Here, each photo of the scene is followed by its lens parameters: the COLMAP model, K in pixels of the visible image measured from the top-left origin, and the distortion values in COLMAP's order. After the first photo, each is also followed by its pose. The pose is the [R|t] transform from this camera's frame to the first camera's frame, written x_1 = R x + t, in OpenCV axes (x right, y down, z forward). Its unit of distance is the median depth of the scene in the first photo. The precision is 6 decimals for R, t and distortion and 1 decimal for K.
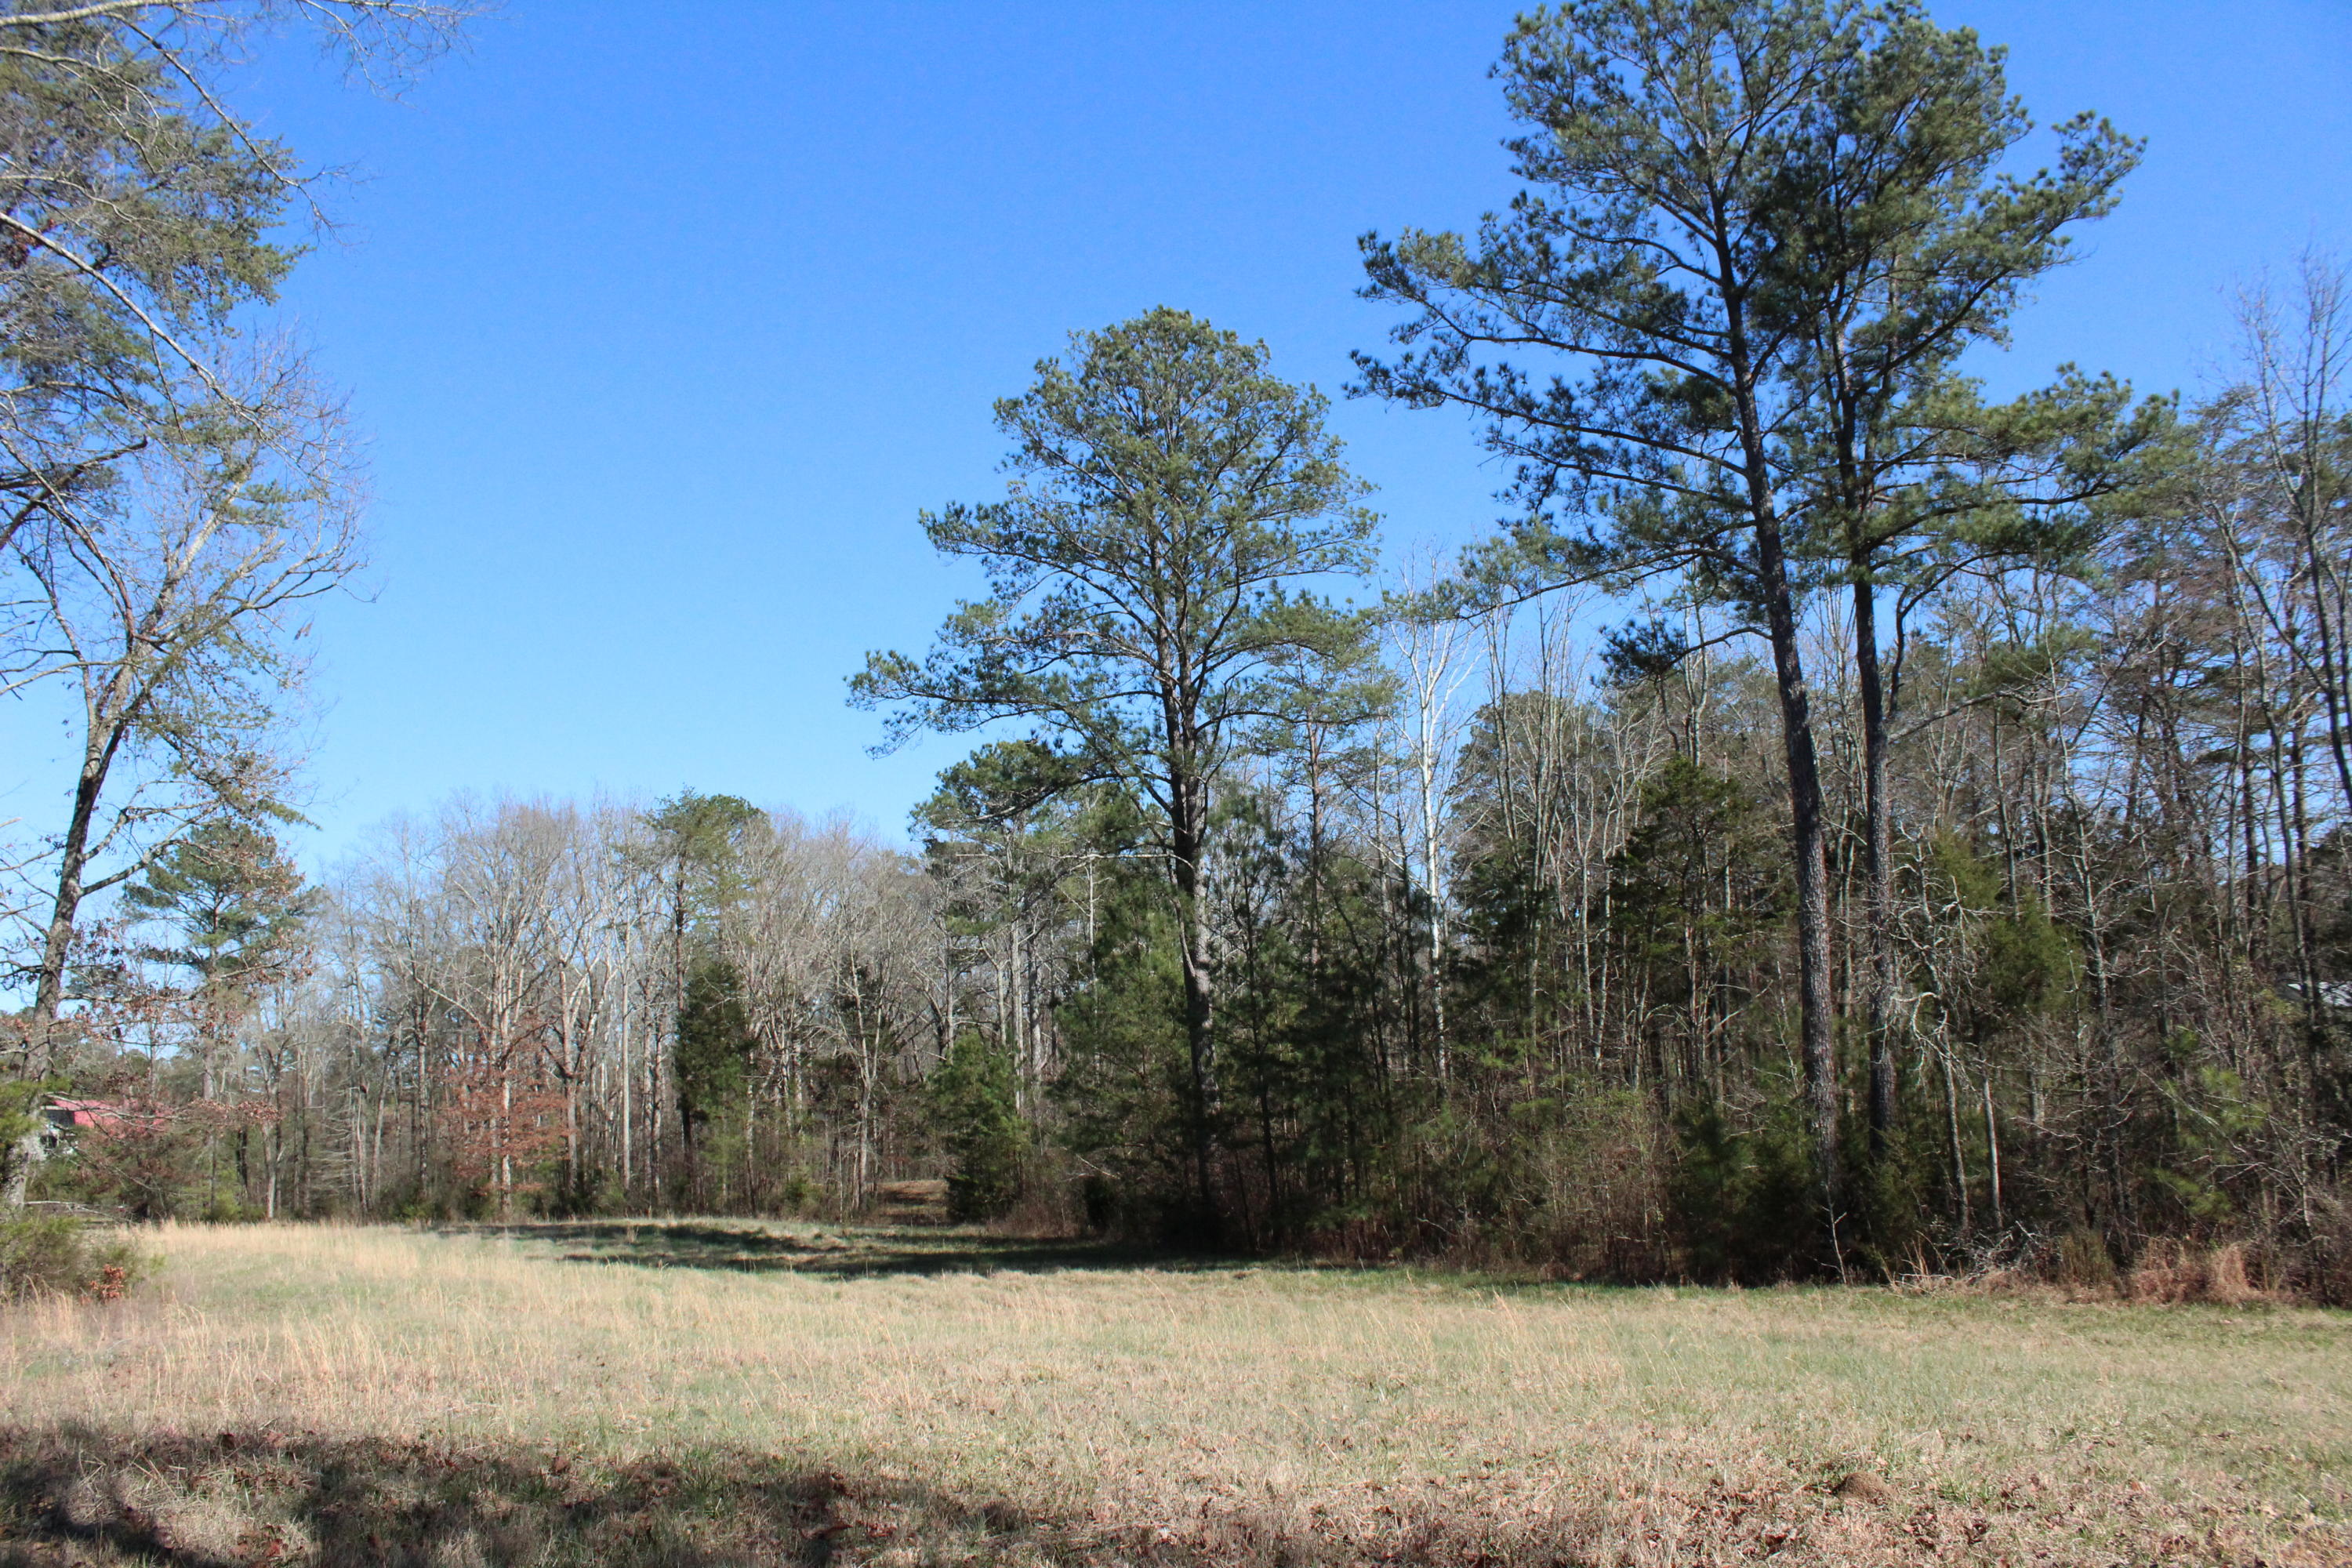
lens RADIAL K [[1876.6, 0, 1140.9], [0, 1876.6, 777.5], [0, 0, 1]] dist [-0.176323, 0.135720]
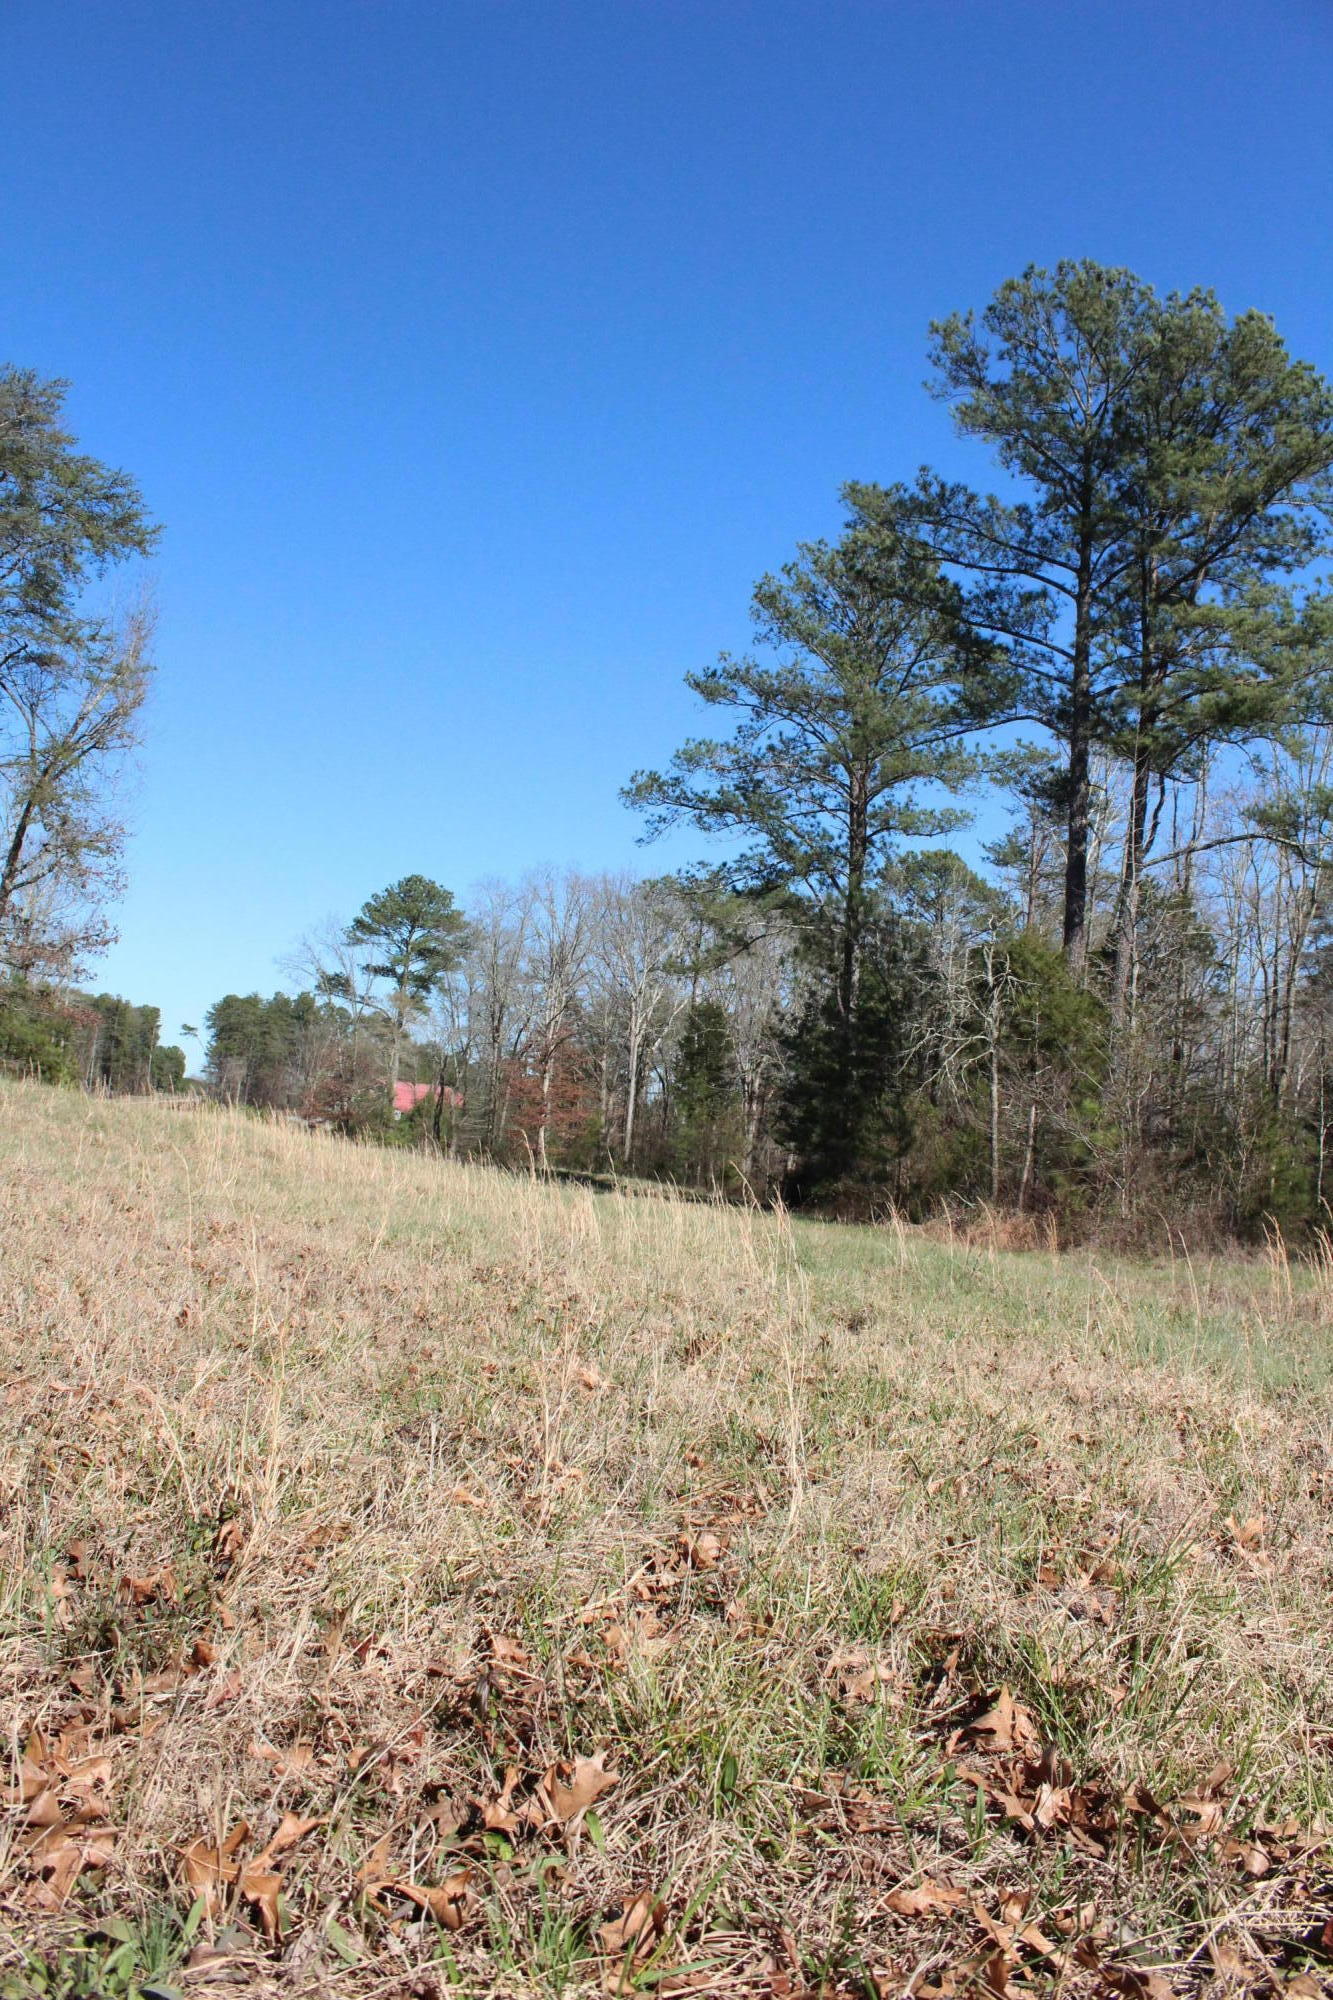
lens RADIAL K [[1595.8, 0, 672.4], [0, 1595.8, 977.4], [0, 0, 1]] dist [-0.176323, 0.135720]
pose [[0.917538, 0.083699, -0.388739, 0.279454], [-0.059769, 0.995519, 0.073271, -0.000698], [0.393130, -0.043995, 0.918430, -0.089801]]
